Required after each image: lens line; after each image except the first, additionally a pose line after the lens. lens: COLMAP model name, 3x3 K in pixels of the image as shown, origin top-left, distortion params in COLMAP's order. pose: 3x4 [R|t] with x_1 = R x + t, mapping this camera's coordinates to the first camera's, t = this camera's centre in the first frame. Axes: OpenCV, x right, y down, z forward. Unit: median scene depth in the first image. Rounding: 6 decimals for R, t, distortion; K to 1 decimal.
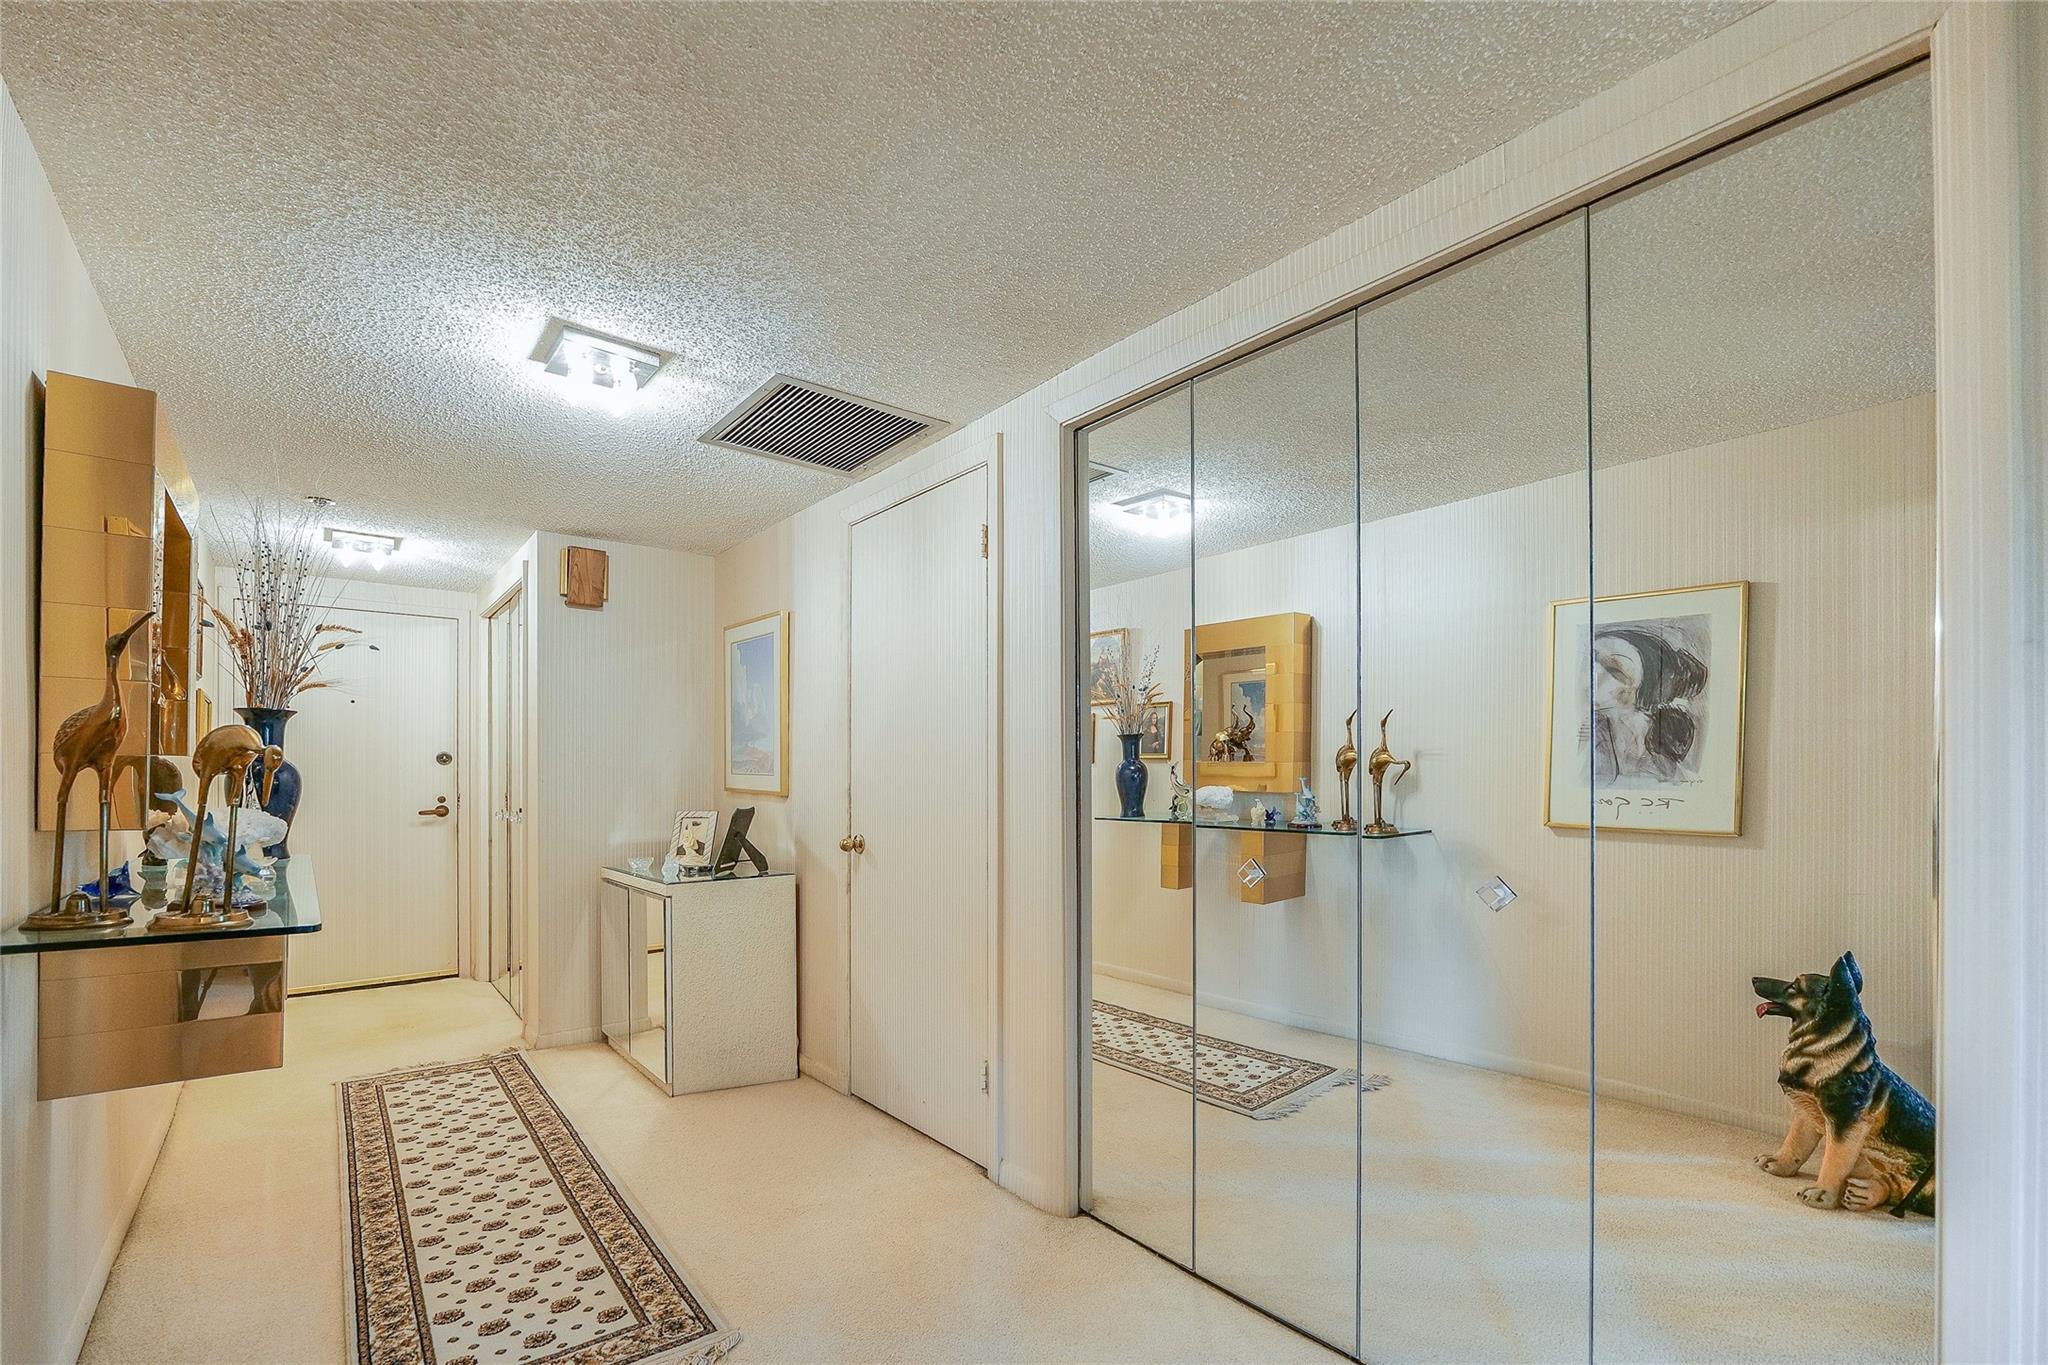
lens RADIAL K [[913.3, 0, 1025.5], [0, 913.3, 769.9], [0, 0, 1]] dist [-0.000988, -0.000077]
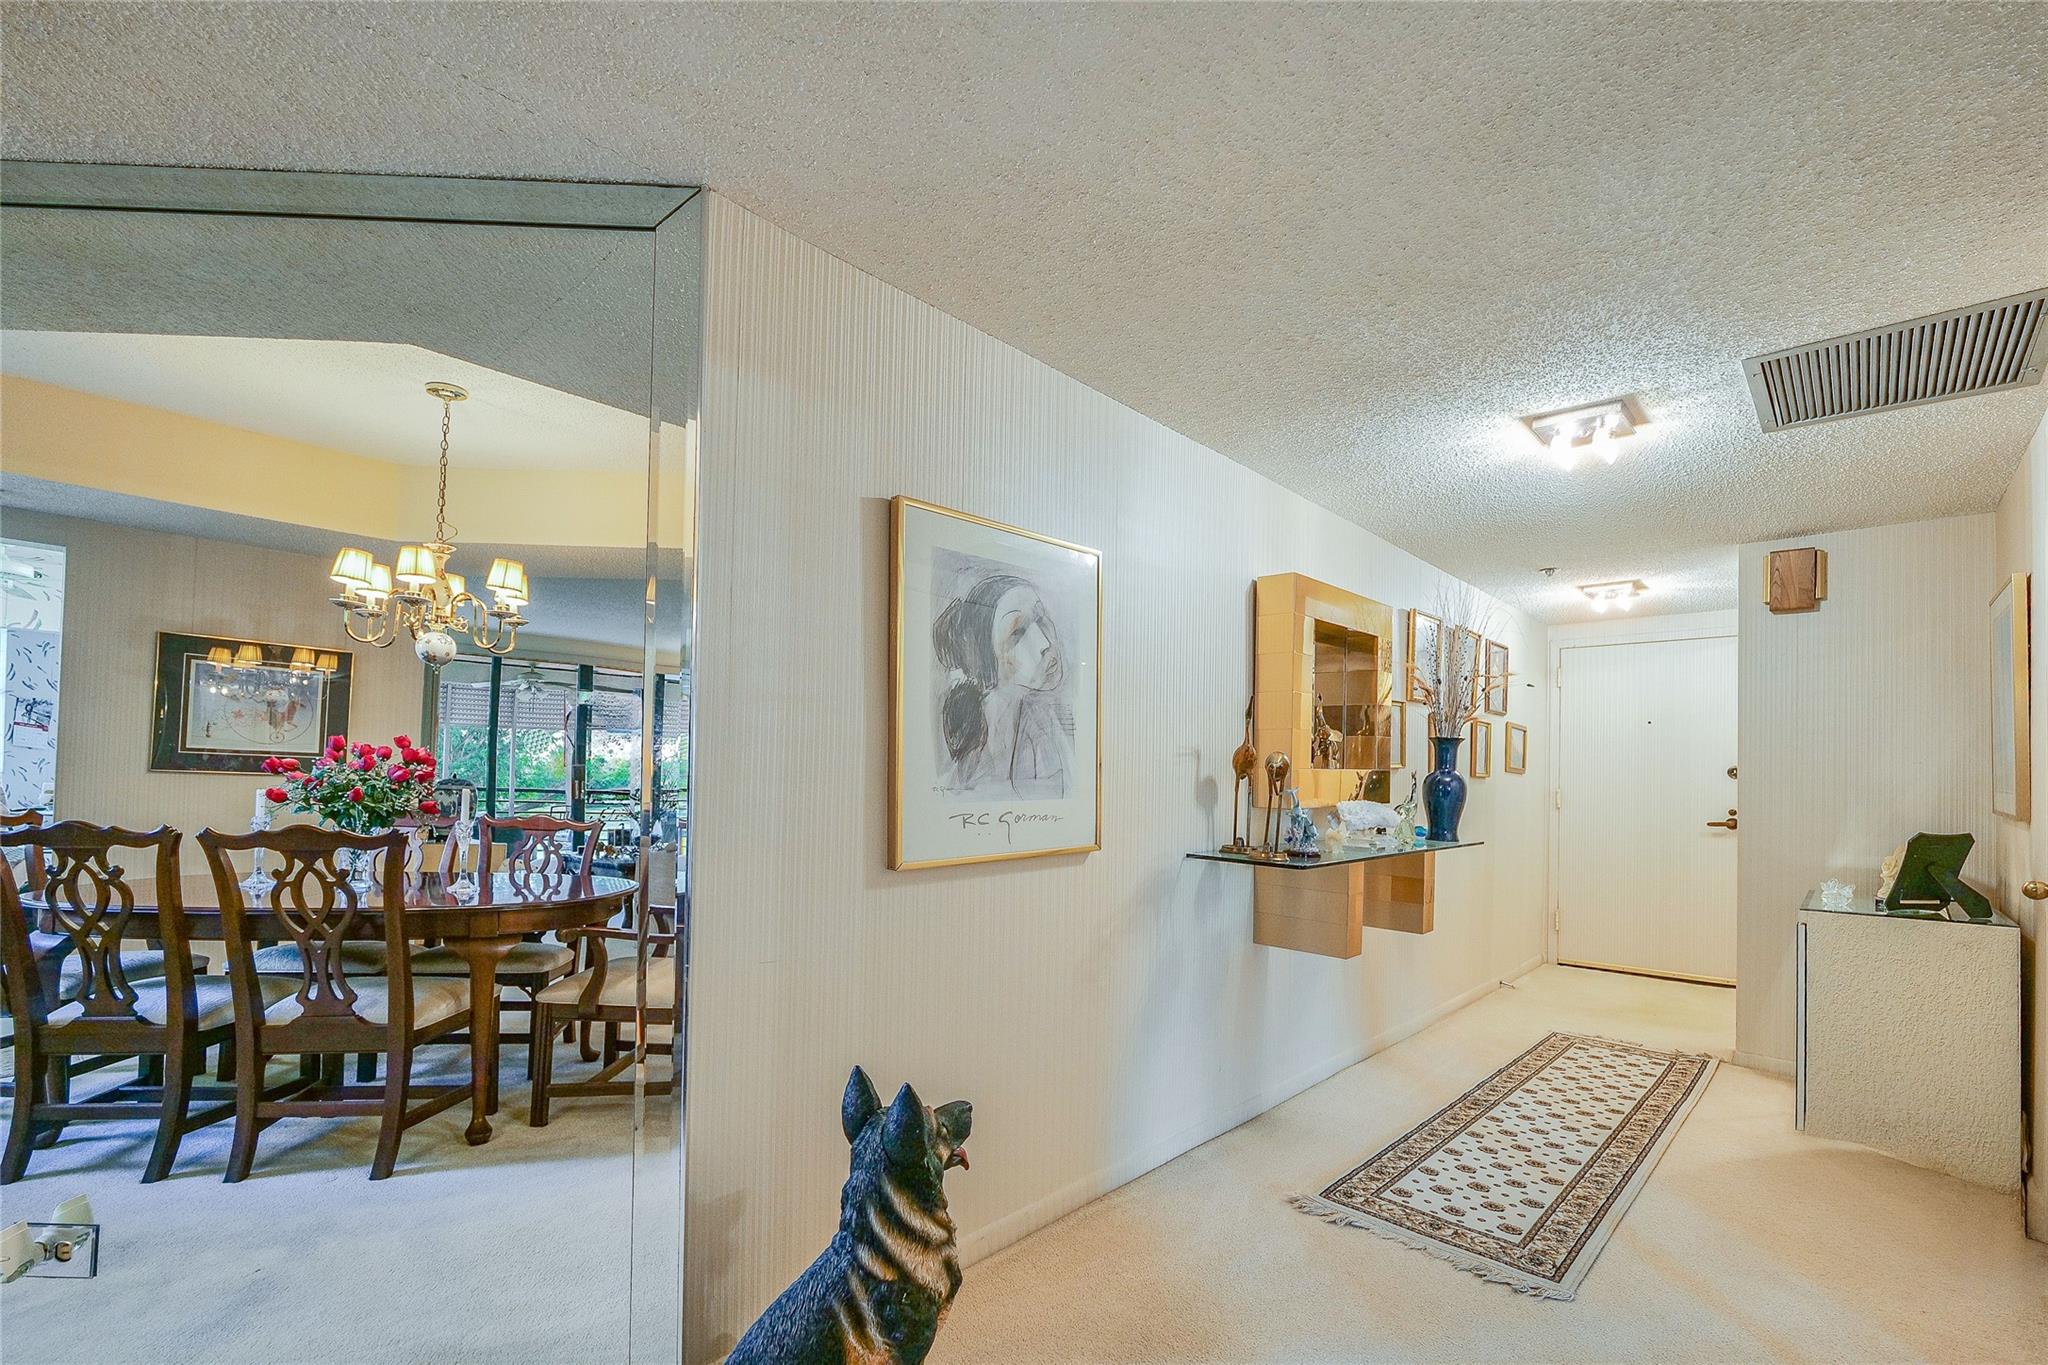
lens RADIAL K [[880.5, 0, 1026.8], [0, 880.5, 730.8], [0, 0, 1]] dist [-0.001572, -0.000043]
pose [[0.148571, -0.048761, -0.987699, 0.320734], [-0.013762, 0.998585, -0.051369, 0.003430], [0.988806, 0.021224, 0.147690, 0.091803]]
